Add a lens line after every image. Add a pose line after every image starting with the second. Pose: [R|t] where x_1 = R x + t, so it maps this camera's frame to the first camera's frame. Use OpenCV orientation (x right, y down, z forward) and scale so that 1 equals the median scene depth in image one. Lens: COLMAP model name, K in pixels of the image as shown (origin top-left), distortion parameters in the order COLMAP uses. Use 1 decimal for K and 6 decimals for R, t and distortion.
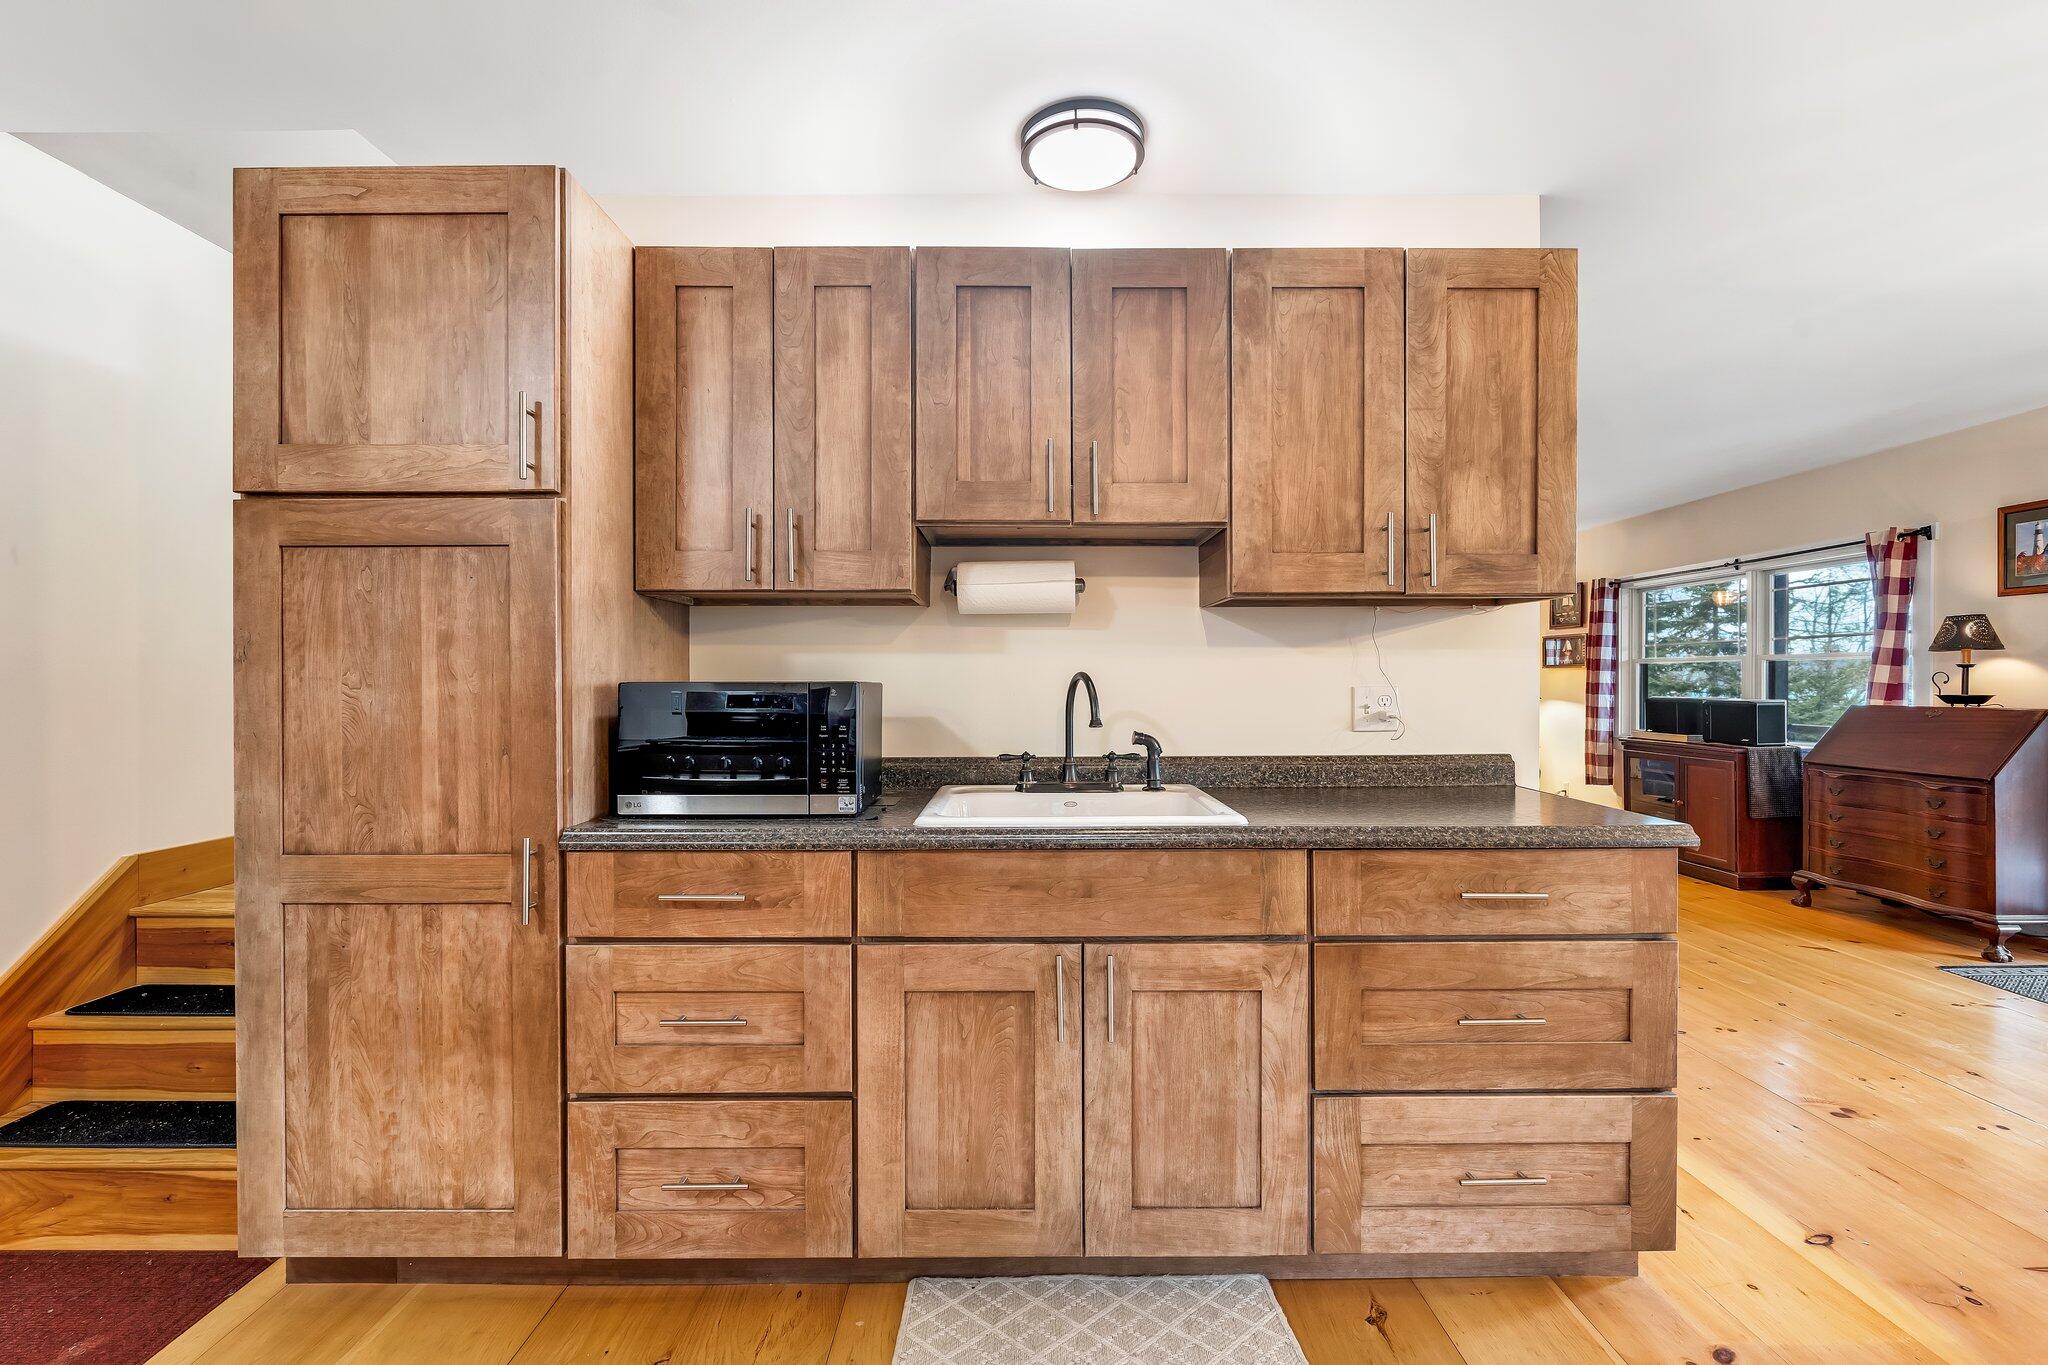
lens RADIAL K [[902.9, 0, 1028.4], [0, 902.9, 684.0], [0, 0, 1]] dist [-0.004066, 0.000914]
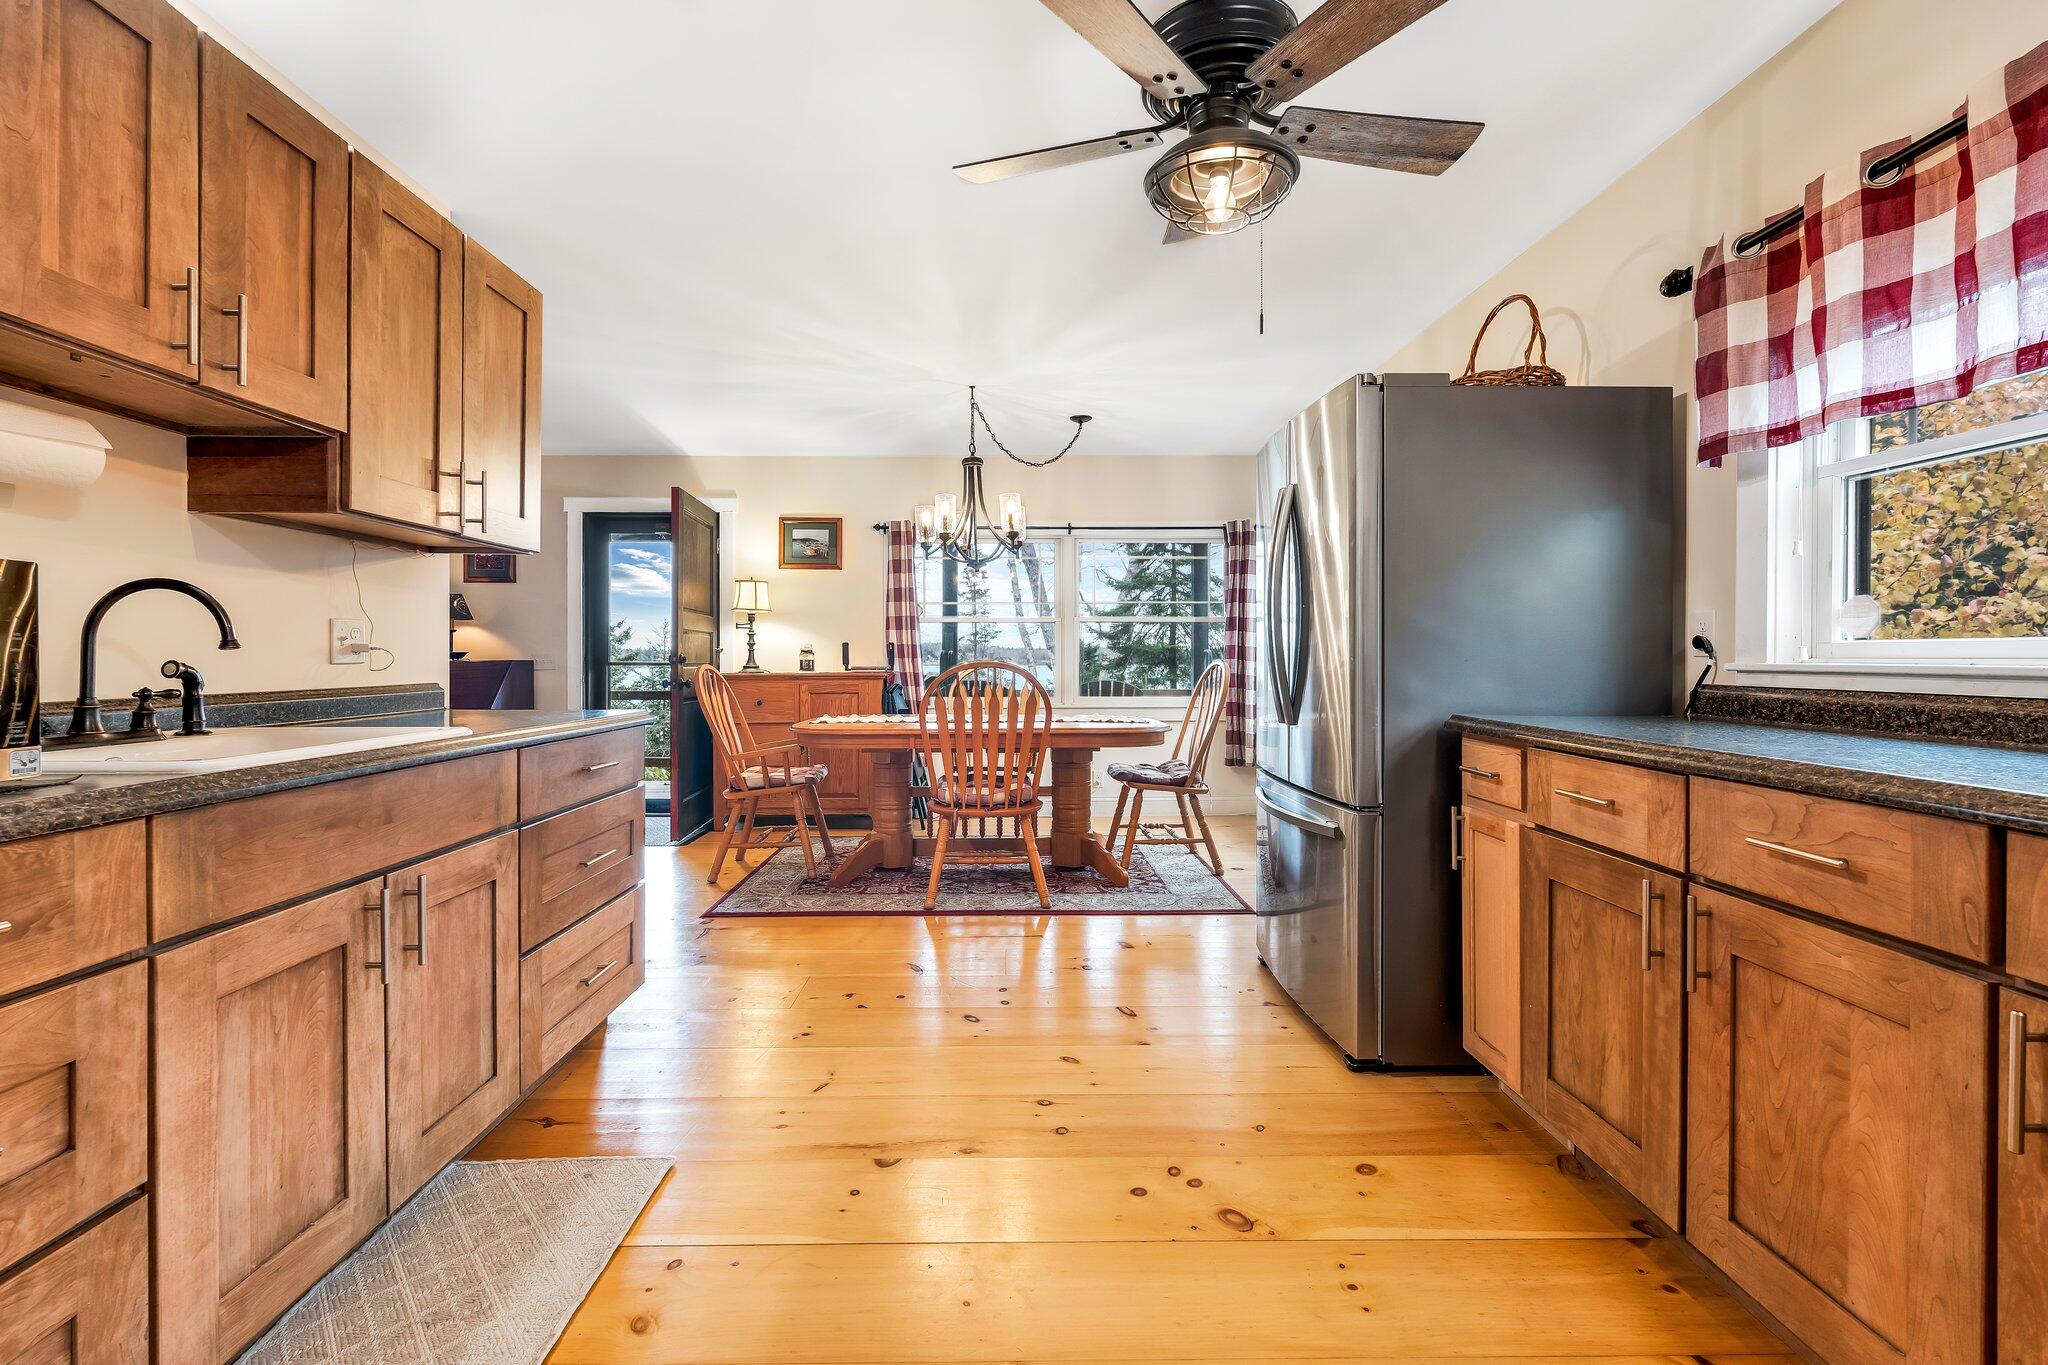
lens RADIAL K [[902.9, 0, 1027.3], [0, 902.9, 662.1], [0, 0, 1]] dist [-0.004066, 0.000914]
pose [[-0.016994, -0.003143, 0.999851, -0.865268], [0.007100, 0.999969, 0.003264, 0.072909], [-0.999830, 0.007154, -0.016971, 0.360765]]
